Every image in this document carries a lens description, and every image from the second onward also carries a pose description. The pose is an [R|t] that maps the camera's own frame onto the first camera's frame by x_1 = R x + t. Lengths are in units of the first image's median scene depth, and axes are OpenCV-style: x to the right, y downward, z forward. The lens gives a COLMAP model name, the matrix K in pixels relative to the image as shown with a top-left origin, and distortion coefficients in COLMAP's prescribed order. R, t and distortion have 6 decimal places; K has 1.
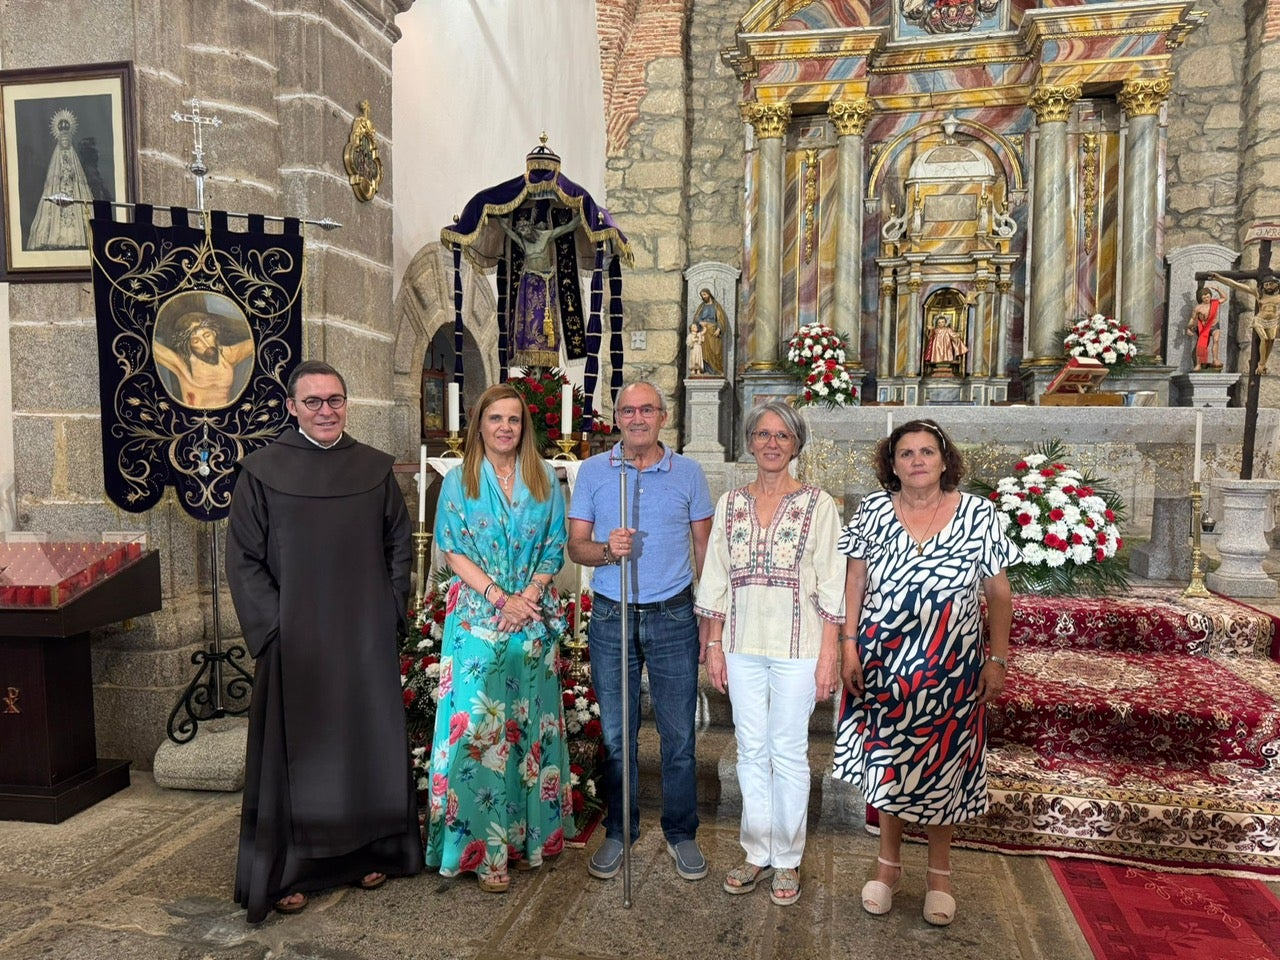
lens RADIAL K [[904.5, 0, 635.3], [0, 904.5, 475.4], [0, 0, 1]] dist [0.037864, -0.047121]
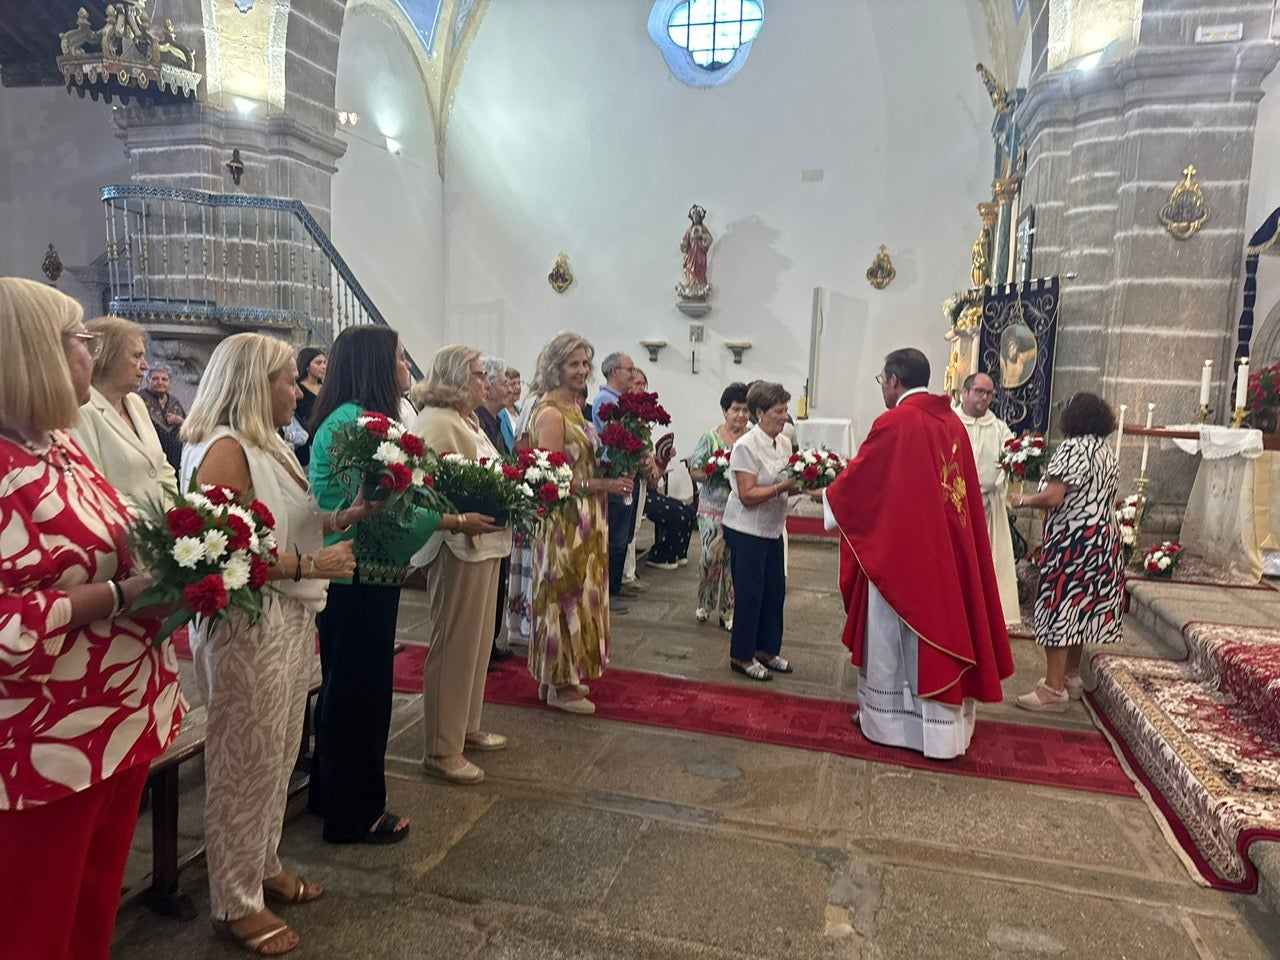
lens RADIAL K [[904.5, 0, 638.5], [0, 904.5, 476.2], [0, 0, 1]] dist [0.037864, -0.047121]
pose [[-0.047659, 0.087053, -0.995063, 1.033259], [-0.088203, 0.991937, 0.091004, 0.004645], [0.994962, 0.092104, -0.039596, 0.229535]]
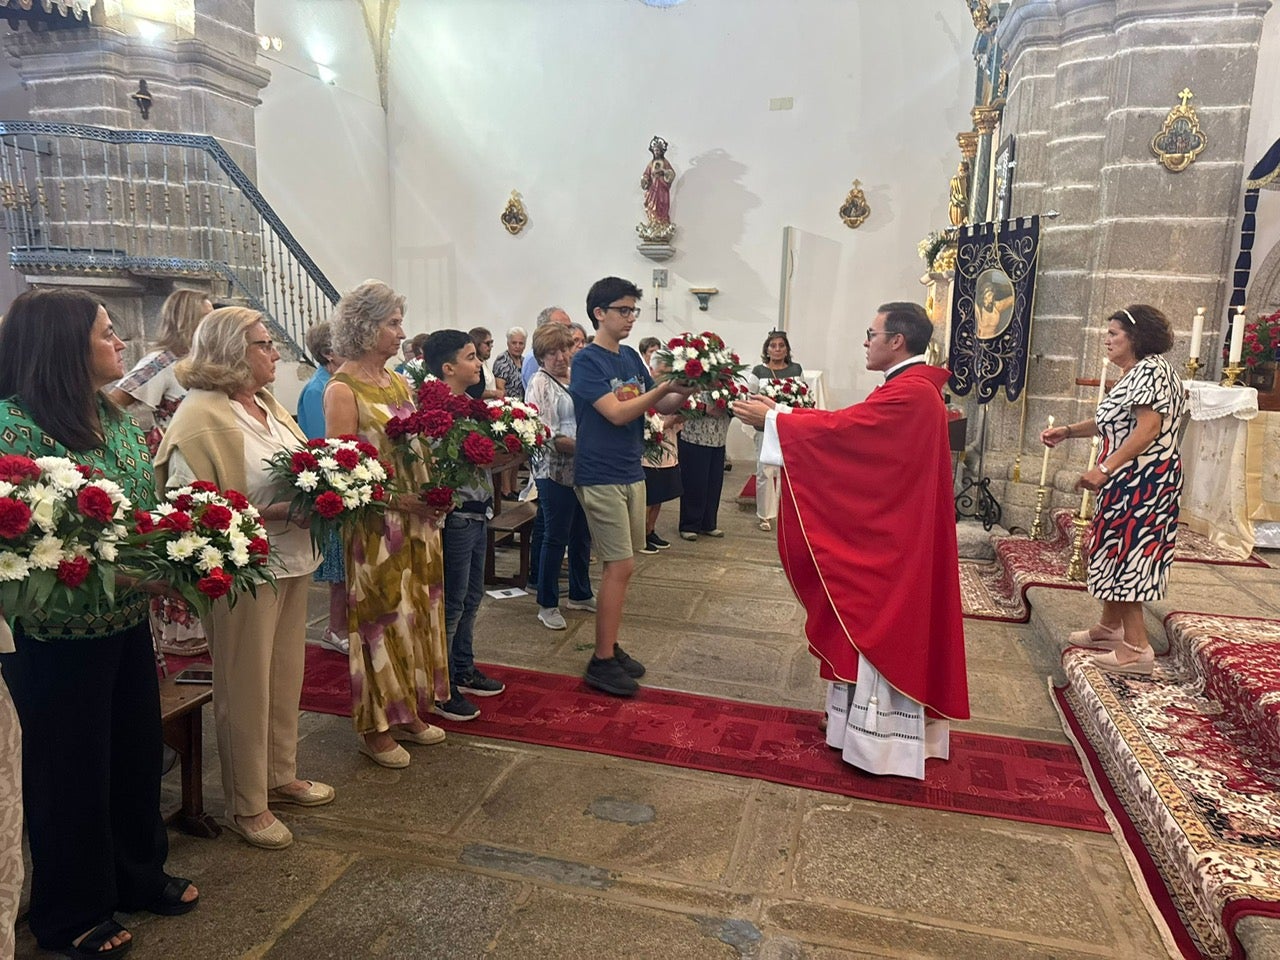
lens RADIAL K [[913.6, 0, 641.3], [0, 913.6, 481.1], [0, 0, 1]] dist [0.019725, -0.025034]
pose [[-0.029149, 0.155096, -0.987469, 0.924155], [-0.076766, 0.984624, 0.156915, -0.020964], [0.996623, 0.080378, -0.016795, 0.283721]]
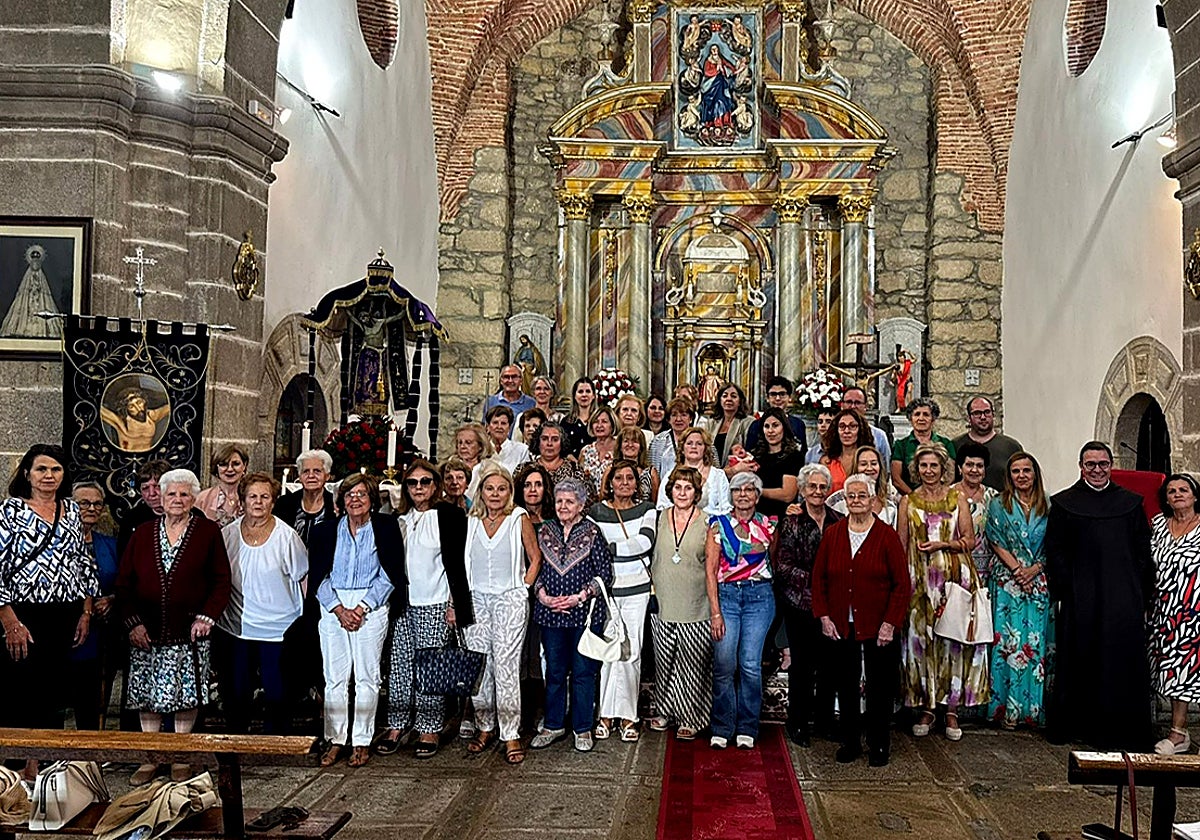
lens RADIAL K [[955.7, 0, 669.8], [0, 955.7, 394.9], [0, 0, 1]] dist [0.067886, -0.095733]
pose [[0.981707, 0.018392, 0.189506, 0.058954], [0.000923, 0.994852, -0.101333, -0.003293], [-0.190395, 0.099654, 0.976637, -0.505957]]
